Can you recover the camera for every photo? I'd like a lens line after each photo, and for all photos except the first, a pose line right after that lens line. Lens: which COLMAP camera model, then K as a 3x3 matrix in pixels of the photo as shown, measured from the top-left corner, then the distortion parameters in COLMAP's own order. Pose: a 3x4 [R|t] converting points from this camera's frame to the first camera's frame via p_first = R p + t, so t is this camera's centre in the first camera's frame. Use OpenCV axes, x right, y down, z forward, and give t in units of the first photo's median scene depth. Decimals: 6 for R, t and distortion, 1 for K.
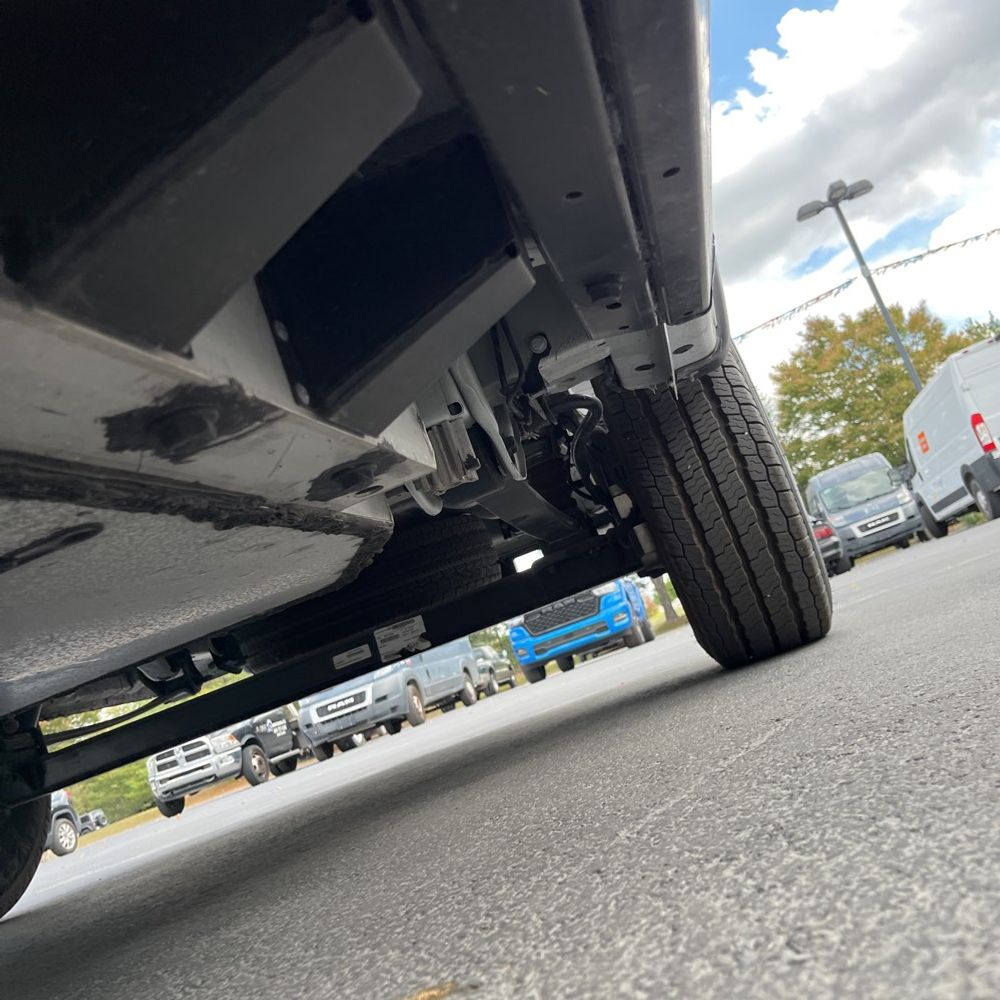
lens RADIAL K [[987.5, 0, 500.0], [0, 987.5, 500.0], [0, 0, 1]] dist [0.054964, -0.101731]
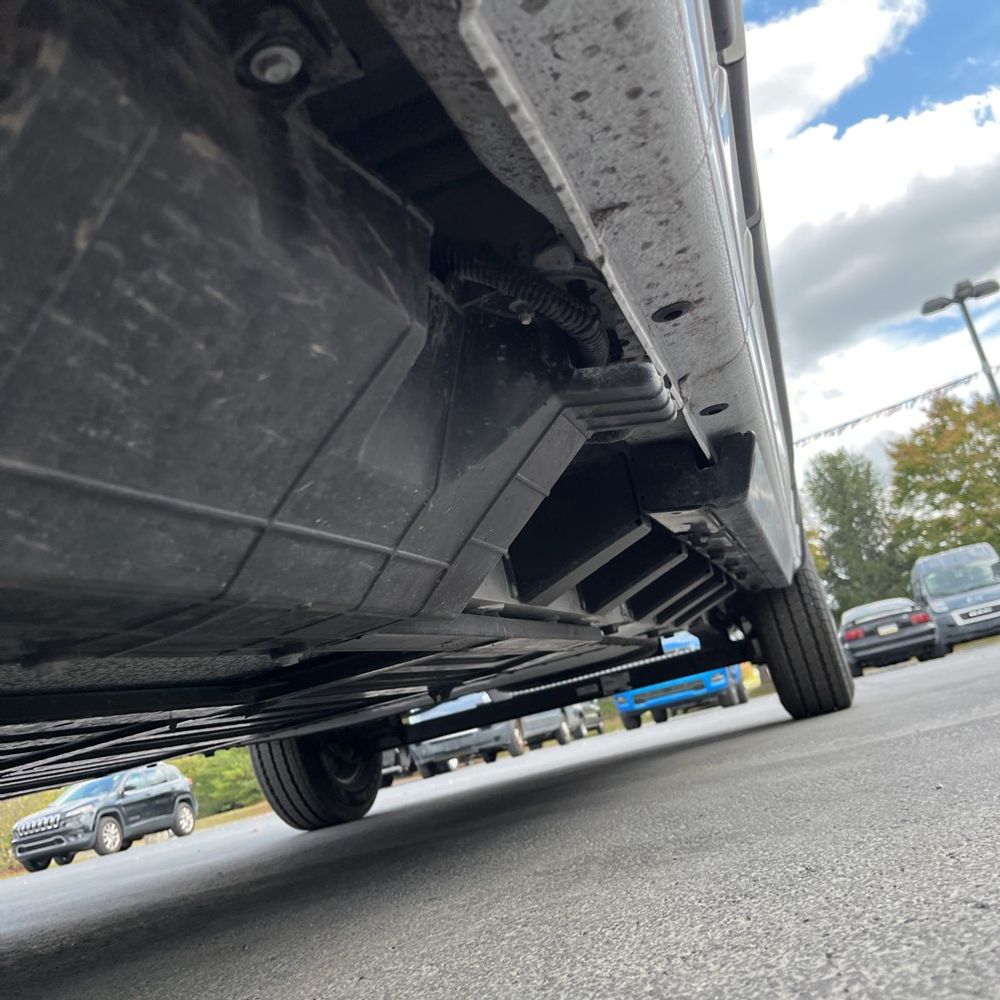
lens RADIAL K [[1008.0, 0, 487.1], [0, 1008.0, 507.1], [0, 0, 1]] dist [0.008488, 0.001166]
pose [[0.989615, 0.092990, -0.109610, -0.014646], [-0.096158, 0.995077, -0.023971, -0.010582], [0.106842, 0.034262, 0.993686, -0.081493]]
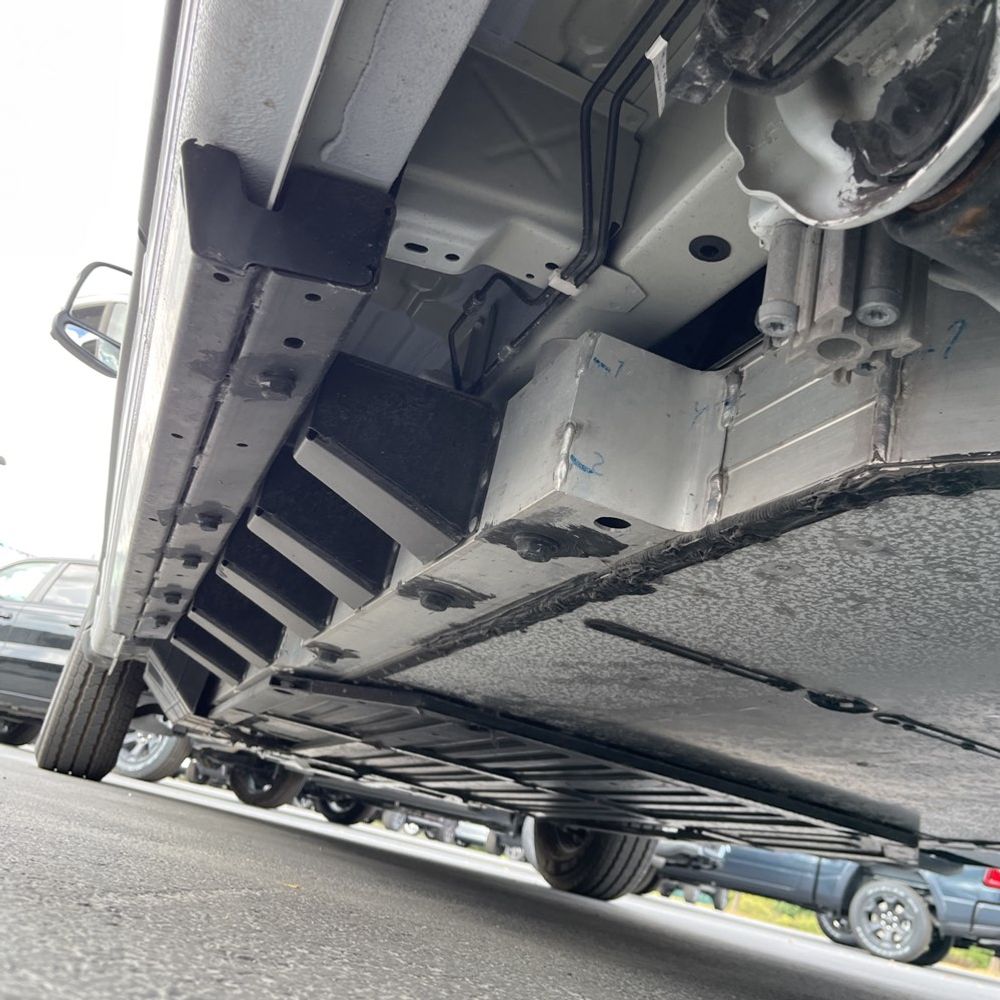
lens RADIAL K [[987.5, 0, 500.0], [0, 987.5, 500.0], [0, 0, 1]] dist [0.054964, -0.101731]
pose [[-0.810430, -0.037130, -0.584658, 0.014148], [0.166928, 0.941982, -0.291212, 0.006479], [0.561550, -0.333603, -0.757213, 0.051457]]
